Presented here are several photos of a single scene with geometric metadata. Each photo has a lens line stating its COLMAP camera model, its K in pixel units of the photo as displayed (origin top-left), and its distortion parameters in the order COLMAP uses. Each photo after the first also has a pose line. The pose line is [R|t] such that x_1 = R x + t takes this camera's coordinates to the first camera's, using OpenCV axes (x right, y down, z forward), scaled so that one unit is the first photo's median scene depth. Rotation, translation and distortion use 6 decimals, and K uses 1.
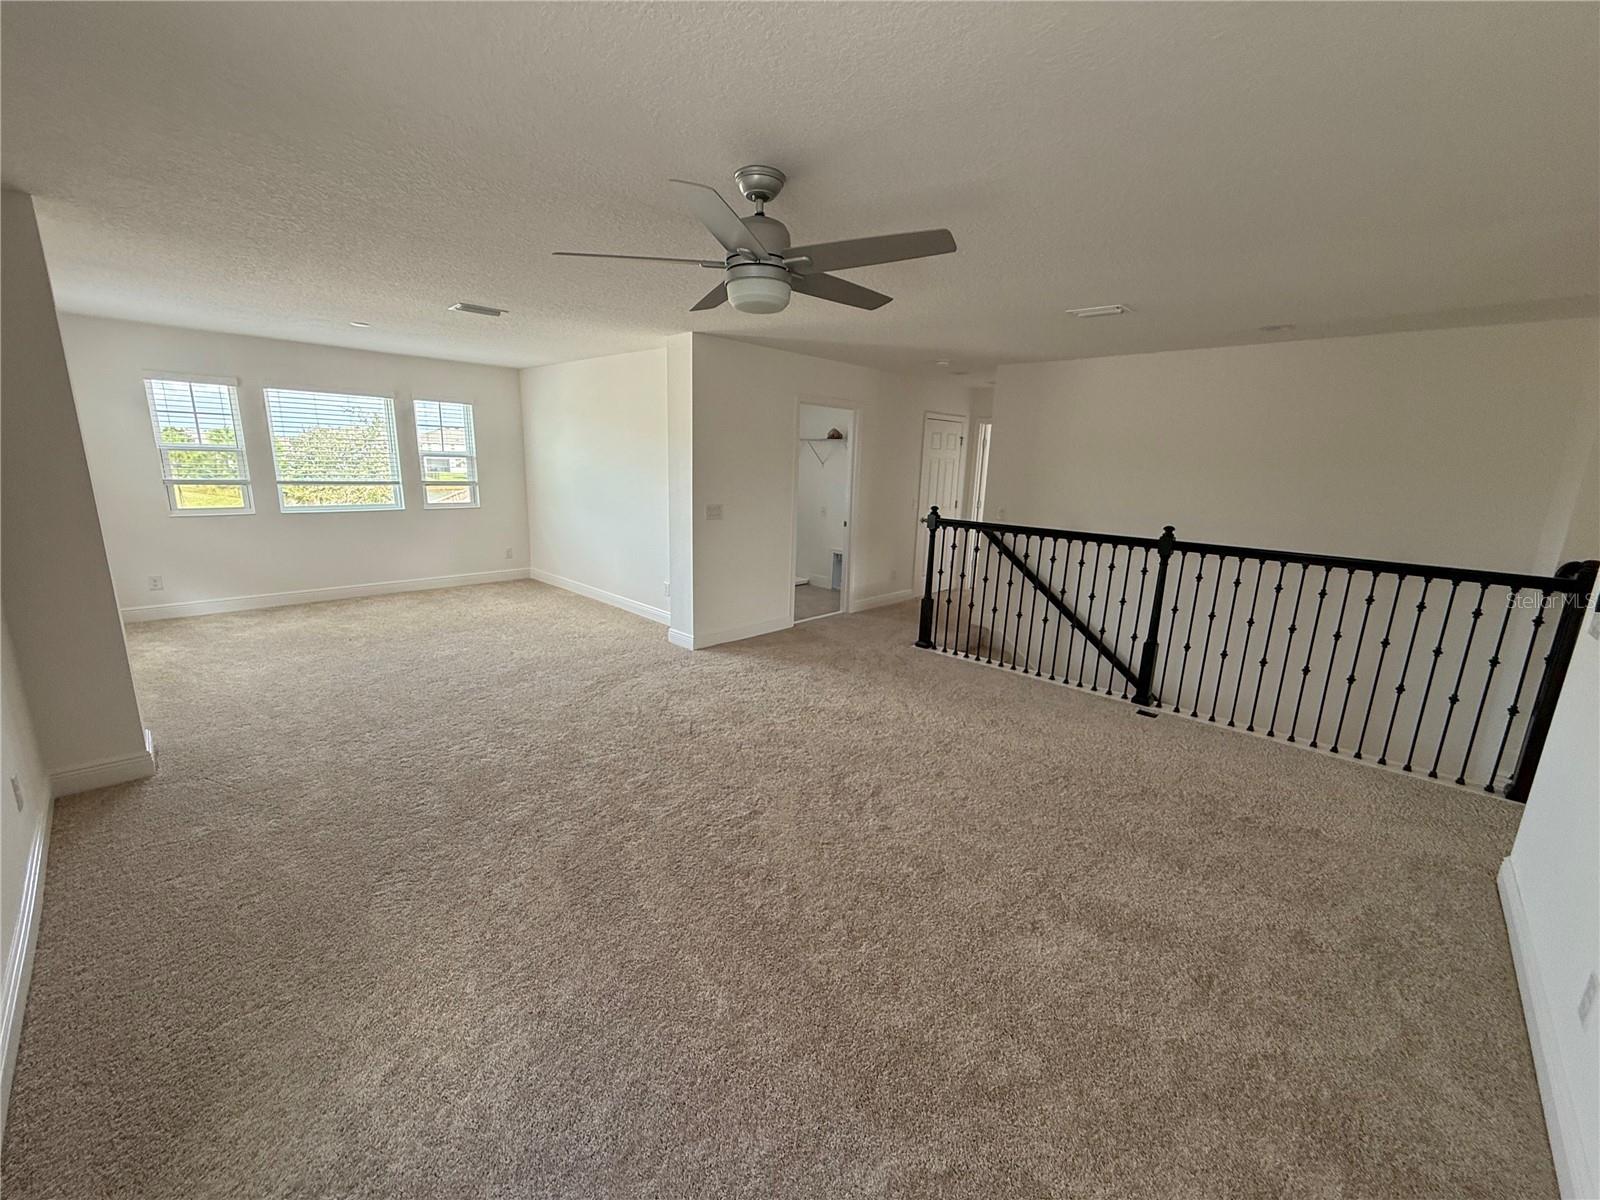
lens RADIAL K [[638.8, 0, 806.7], [0, 638.8, 600.6], [0, 0, 1]] dist [-0.000306, -0.000083]
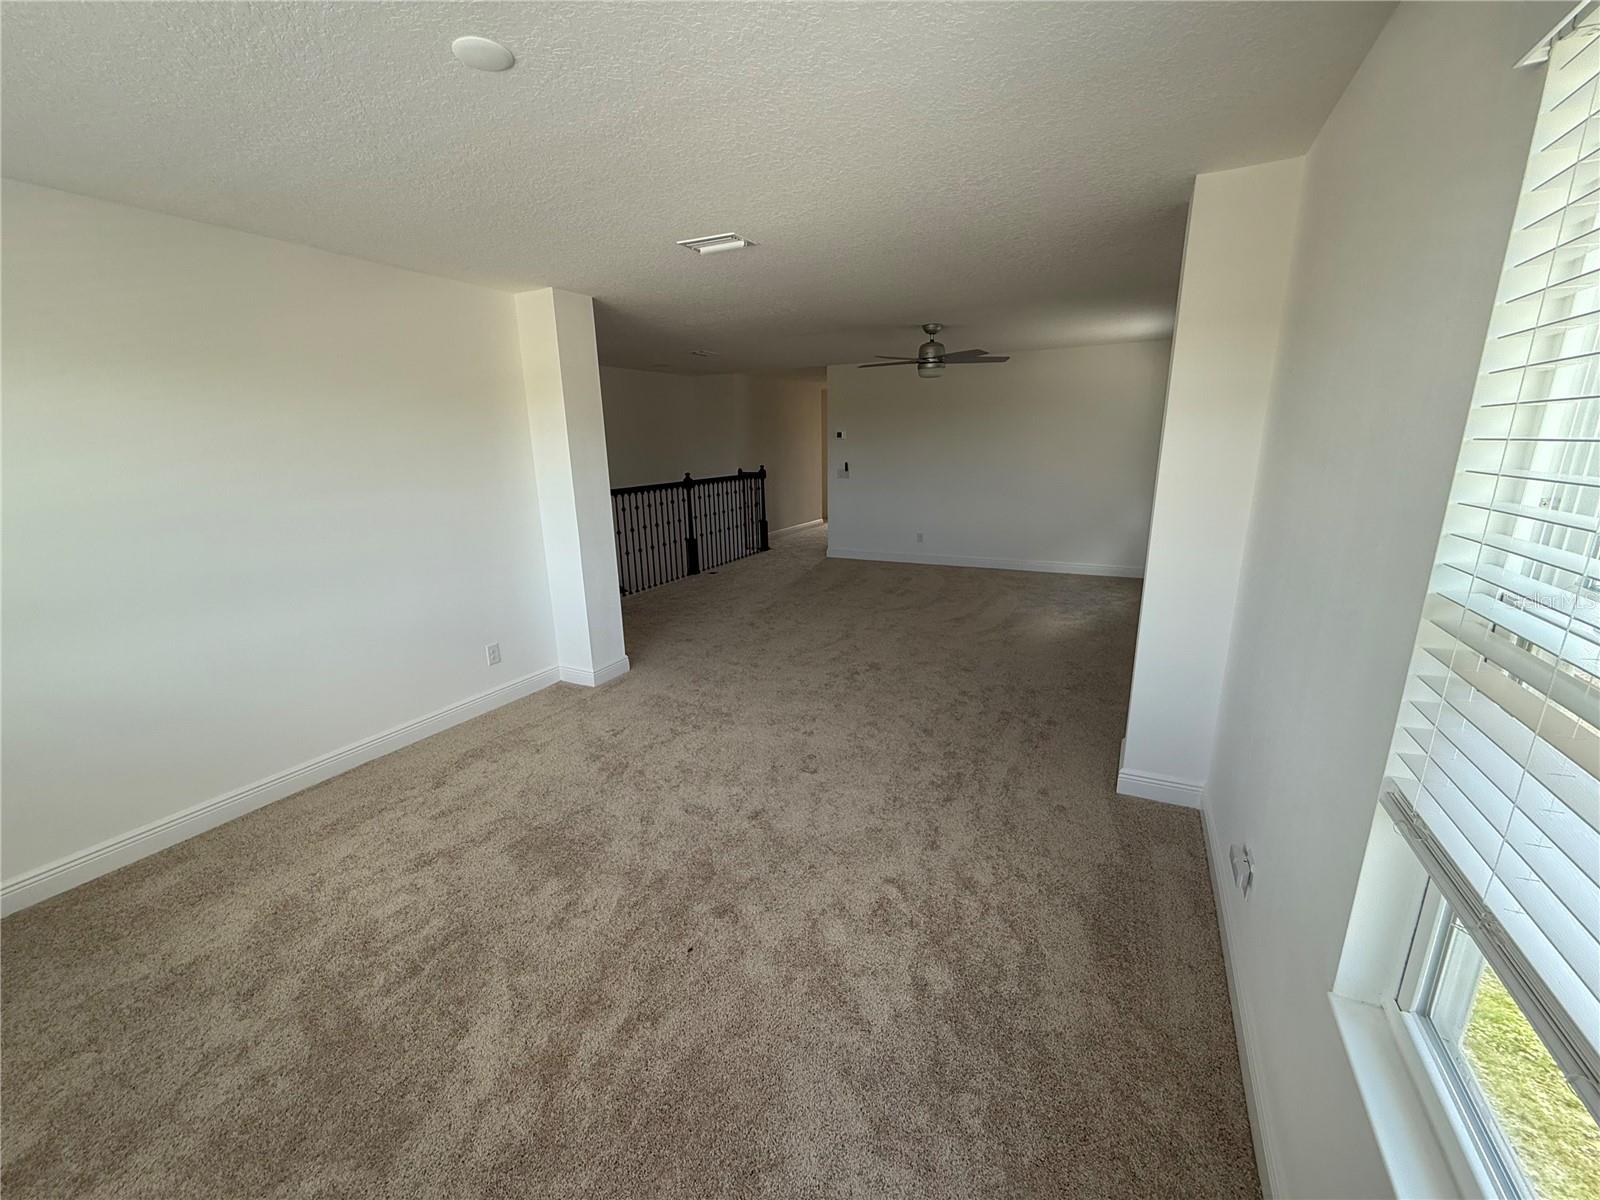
lens RADIAL K [[635.4, 0, 800.0], [0, 635.4, 600.0], [0, 0, 1]] dist [0.000712, 0.000204]
pose [[-0.277139, -0.258938, 0.925281, -1.395351], [0.226783, 0.918165, 0.324872, -0.319538], [-0.933683, 0.299873, -0.195737, 1.225871]]
